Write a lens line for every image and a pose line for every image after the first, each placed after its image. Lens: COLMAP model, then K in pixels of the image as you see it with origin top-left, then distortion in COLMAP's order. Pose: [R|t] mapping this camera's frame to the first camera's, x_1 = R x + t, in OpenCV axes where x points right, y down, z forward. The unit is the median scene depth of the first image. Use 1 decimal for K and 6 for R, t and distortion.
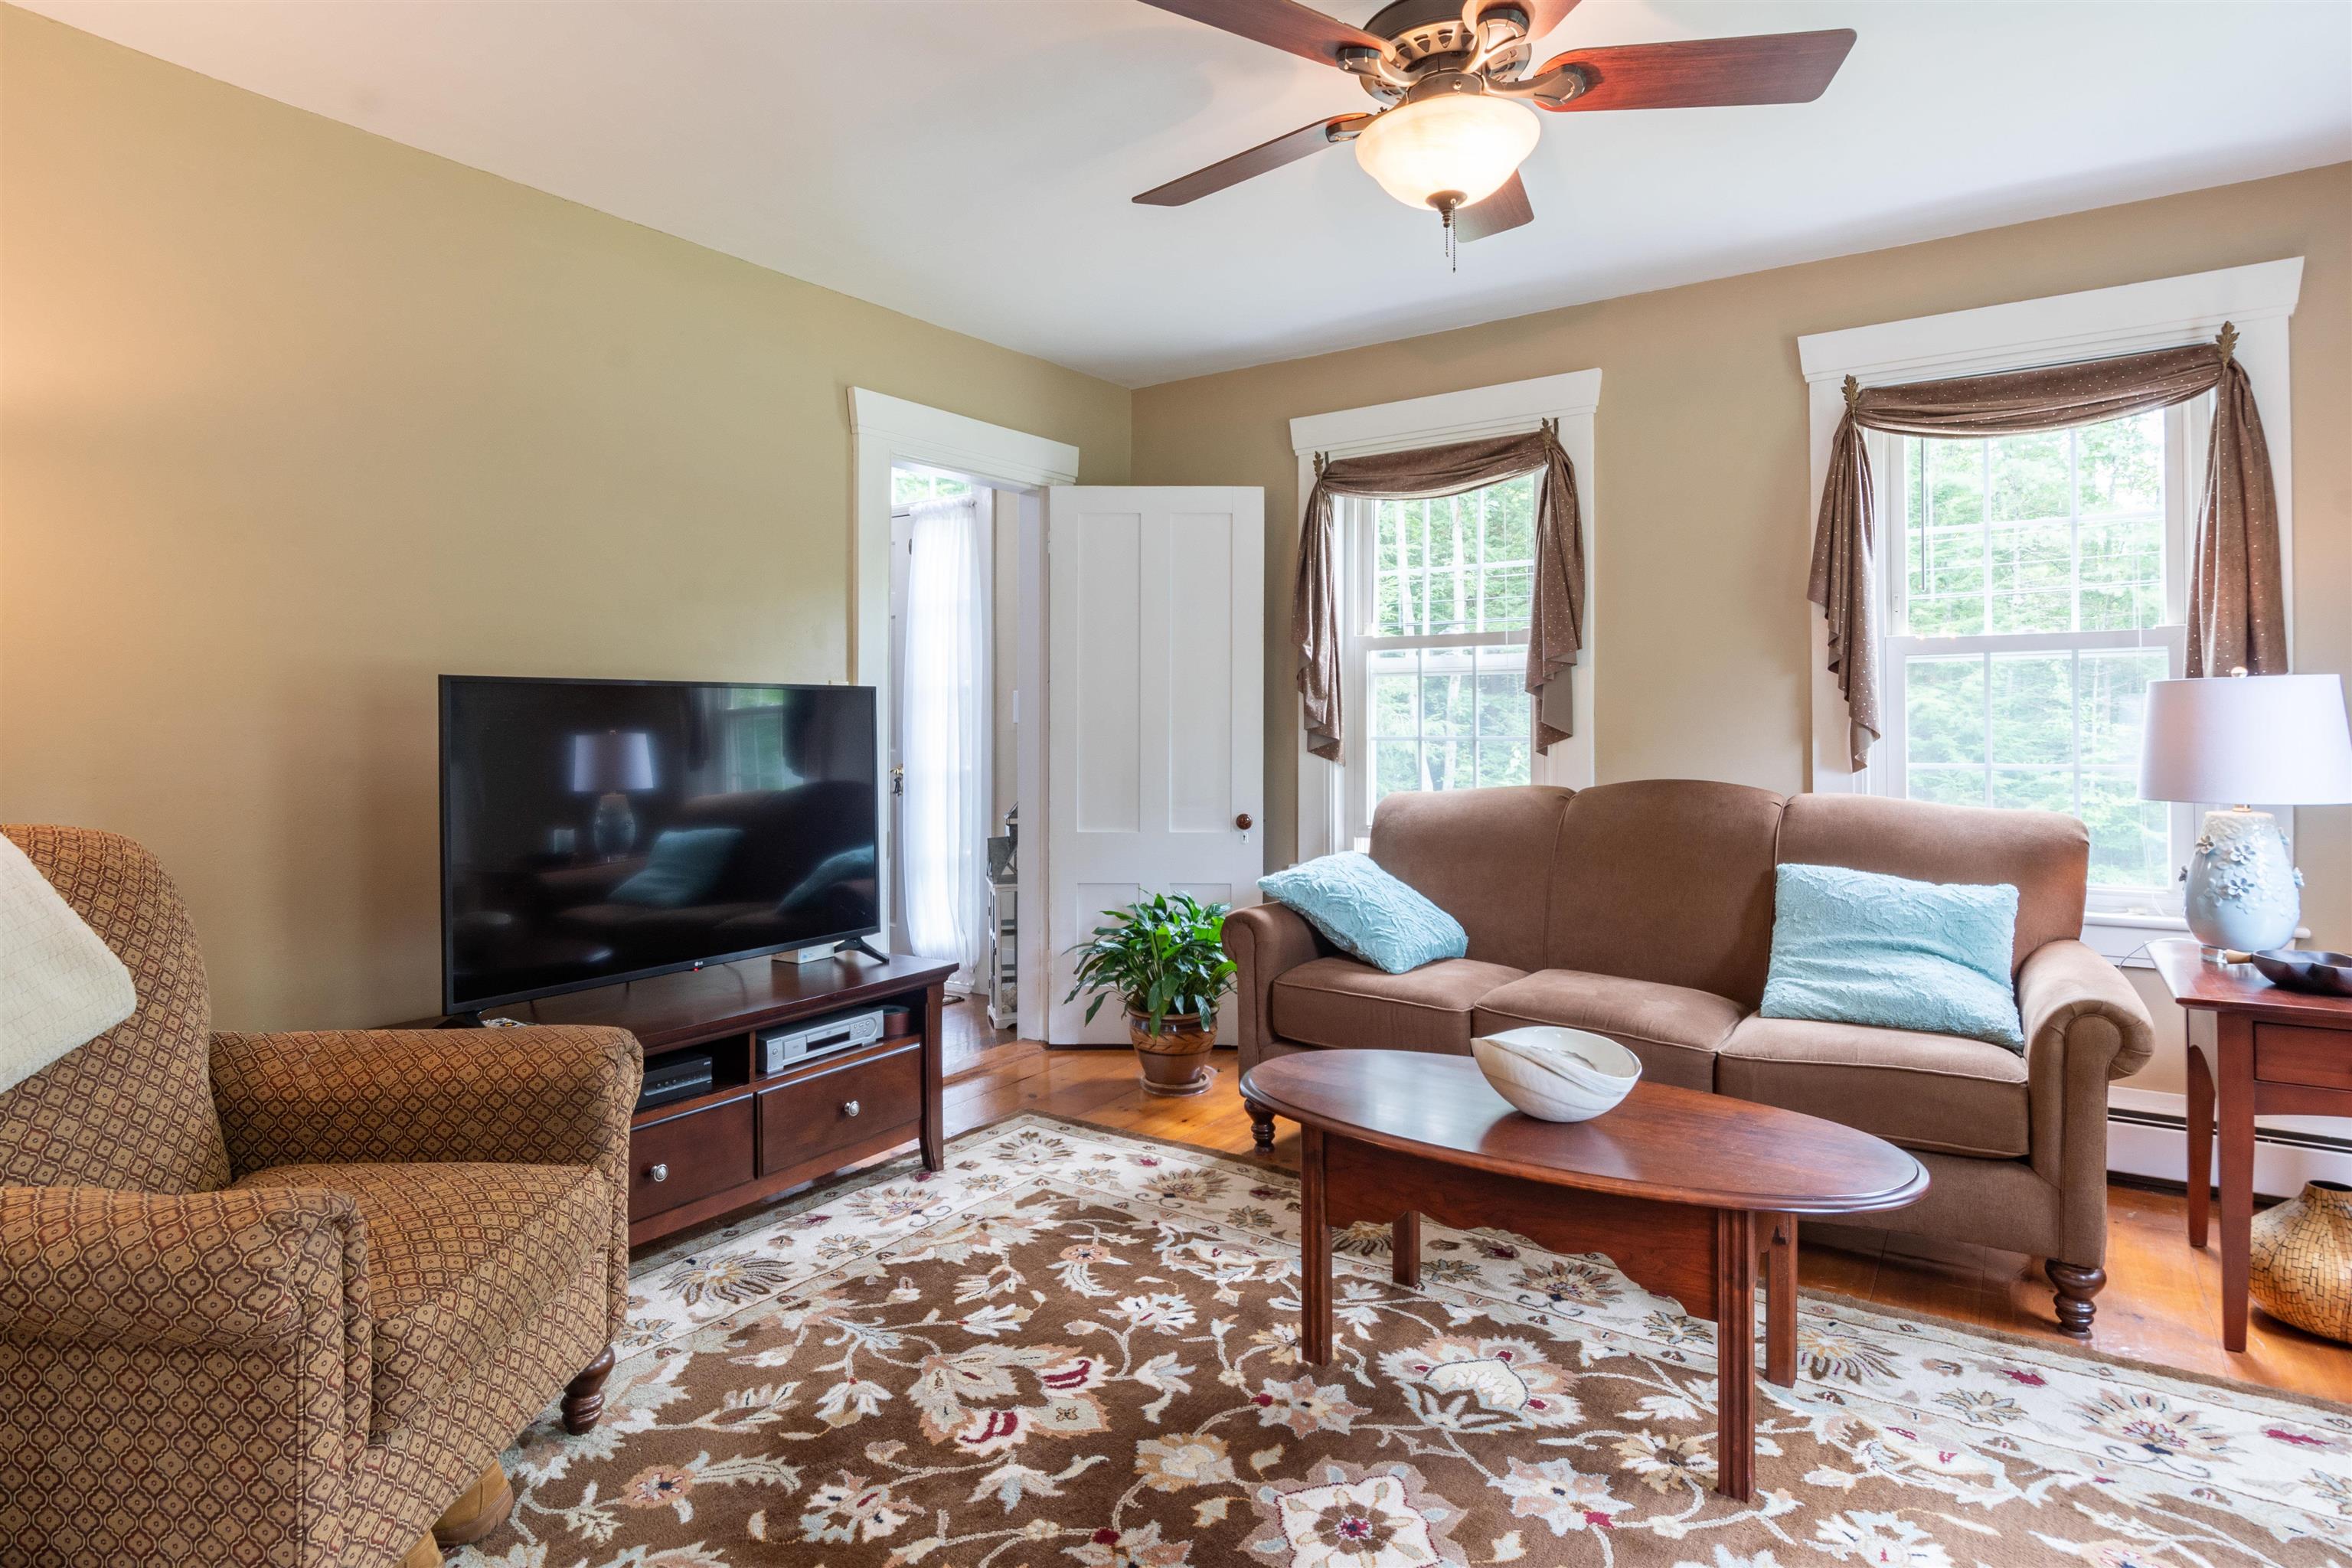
lens RADIAL K [[1268.4, 0, 1131.3], [0, 1268.4, 709.1], [0, 0, 1]] dist [0.003843, -0.001943]
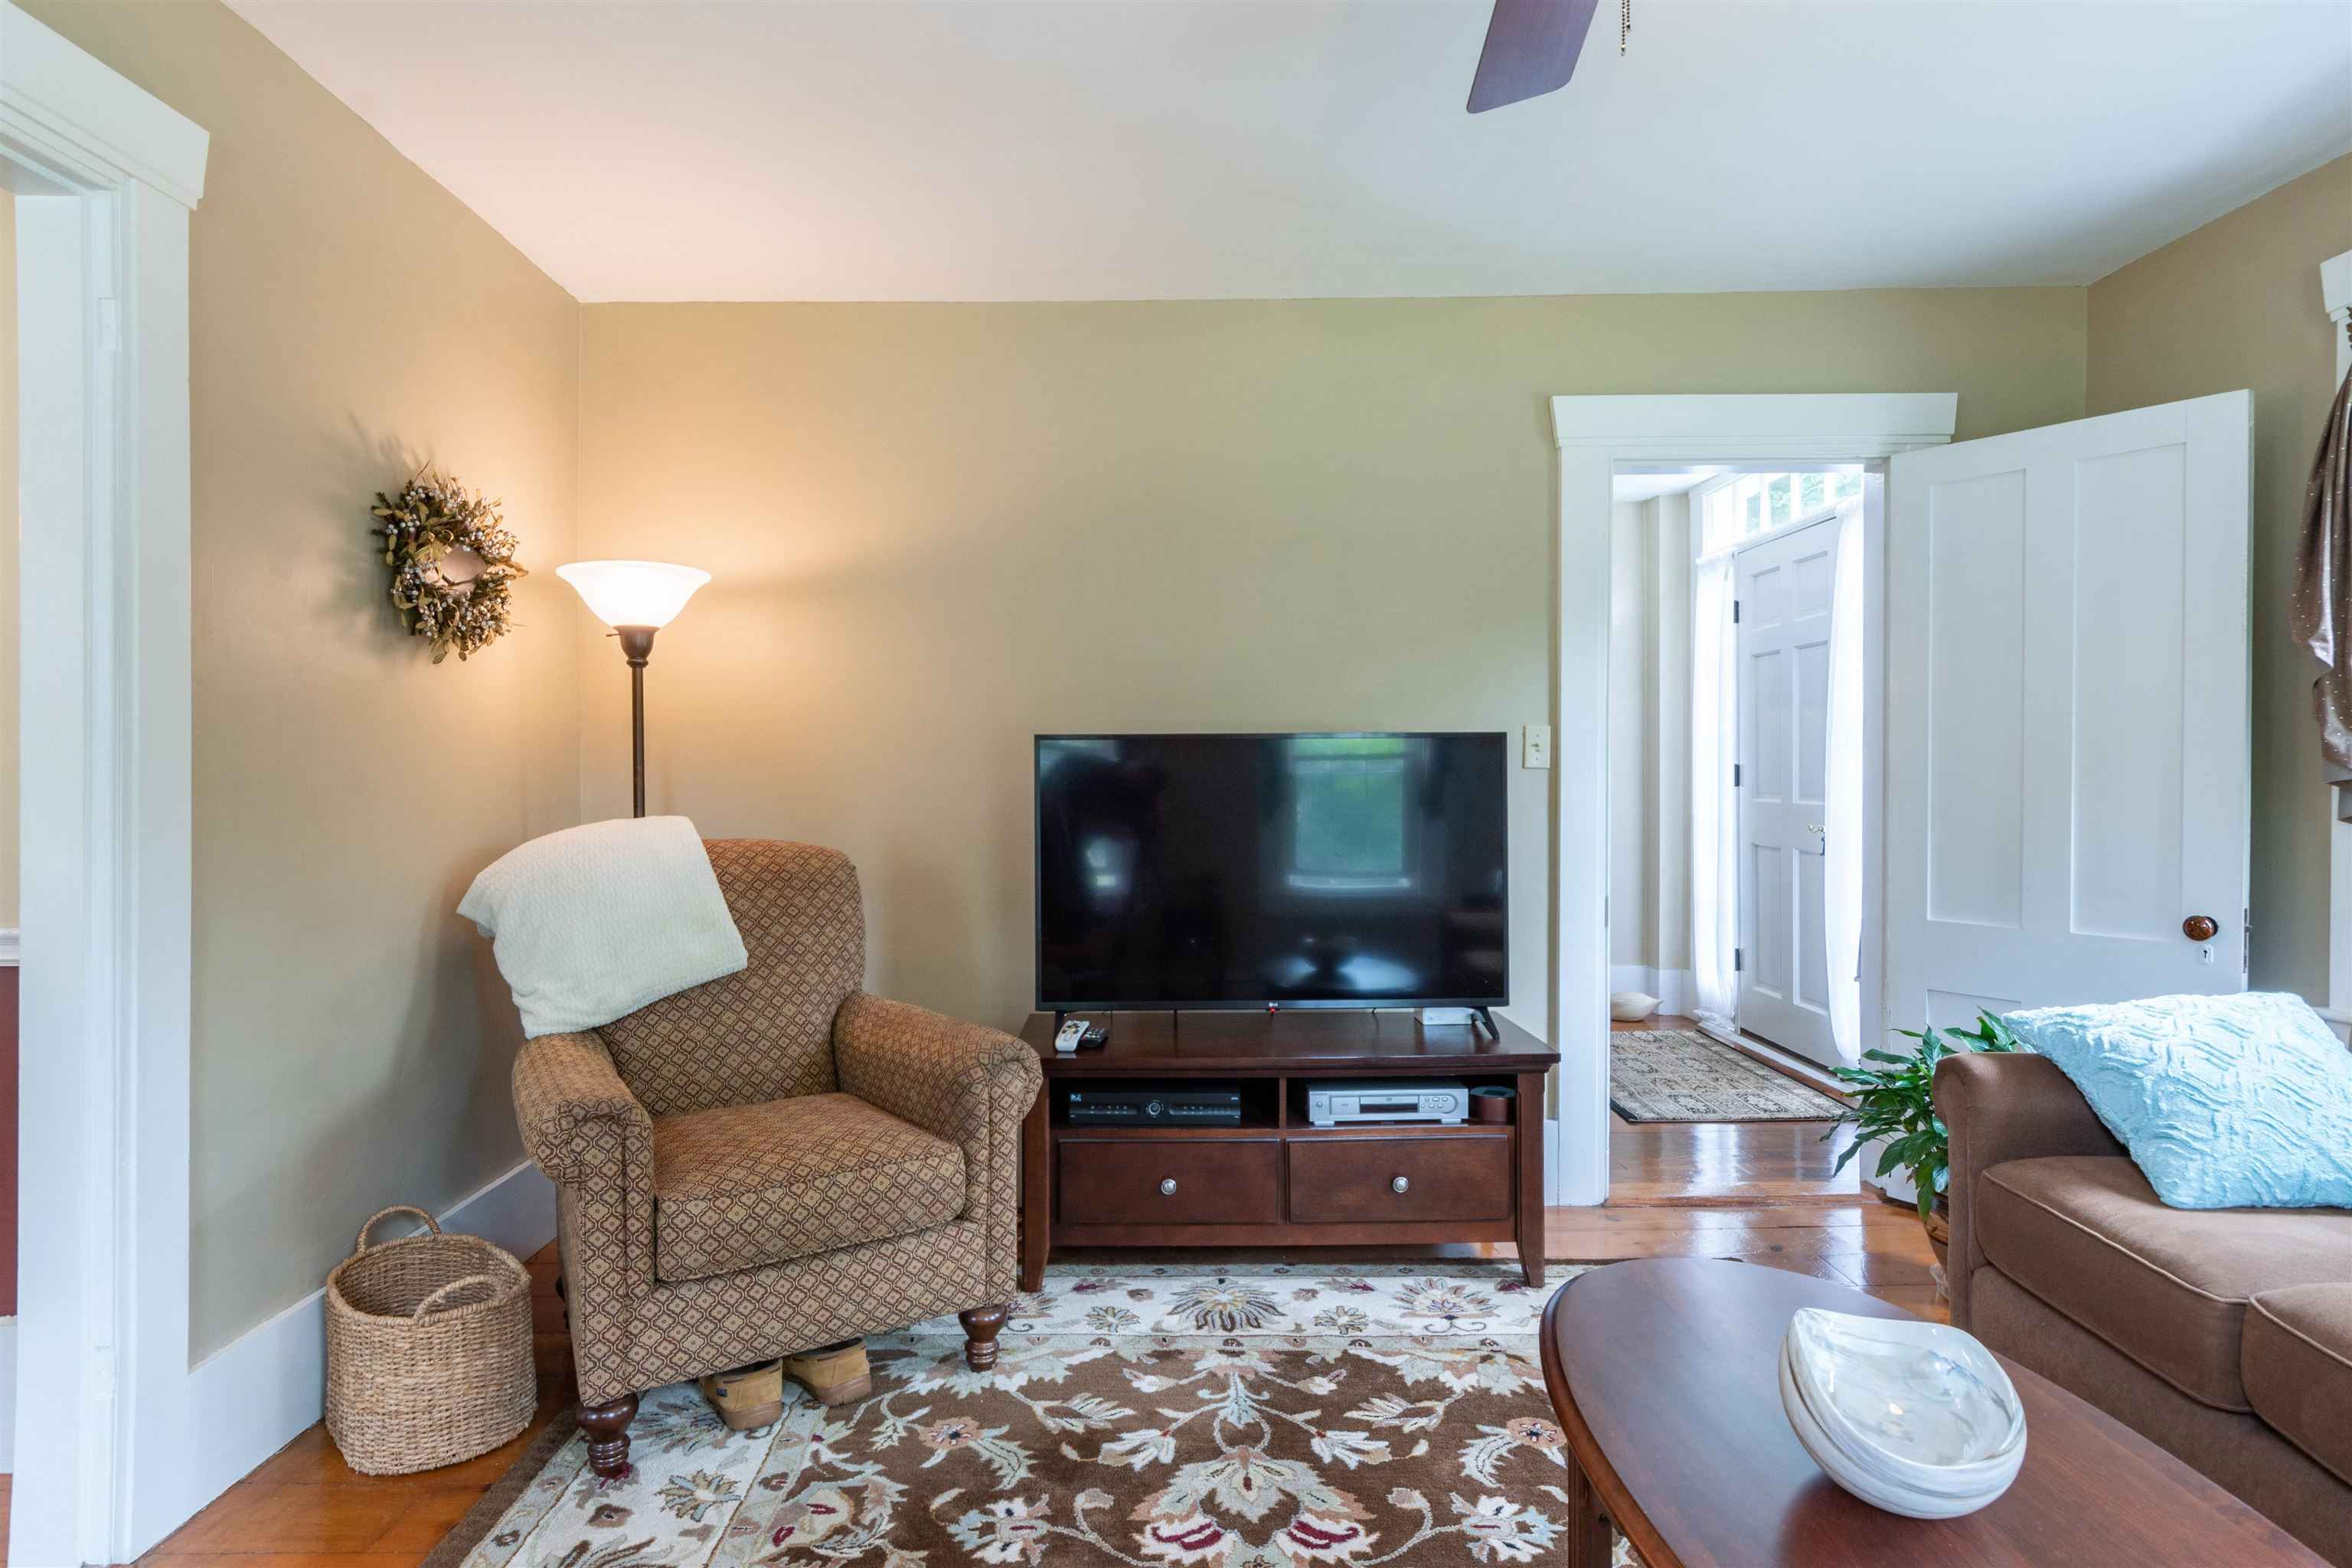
lens RADIAL K [[1279.6, 0, 1175.9], [0, 1279.6, 770.5], [0, 0, 1]] dist [0.002542, -0.002242]
pose [[0.587936, 0.001852, -0.808905, 0.534056], [0.010671, 0.999893, 0.010045, -0.002910], [0.808837, -0.014538, 0.587854, 0.374220]]
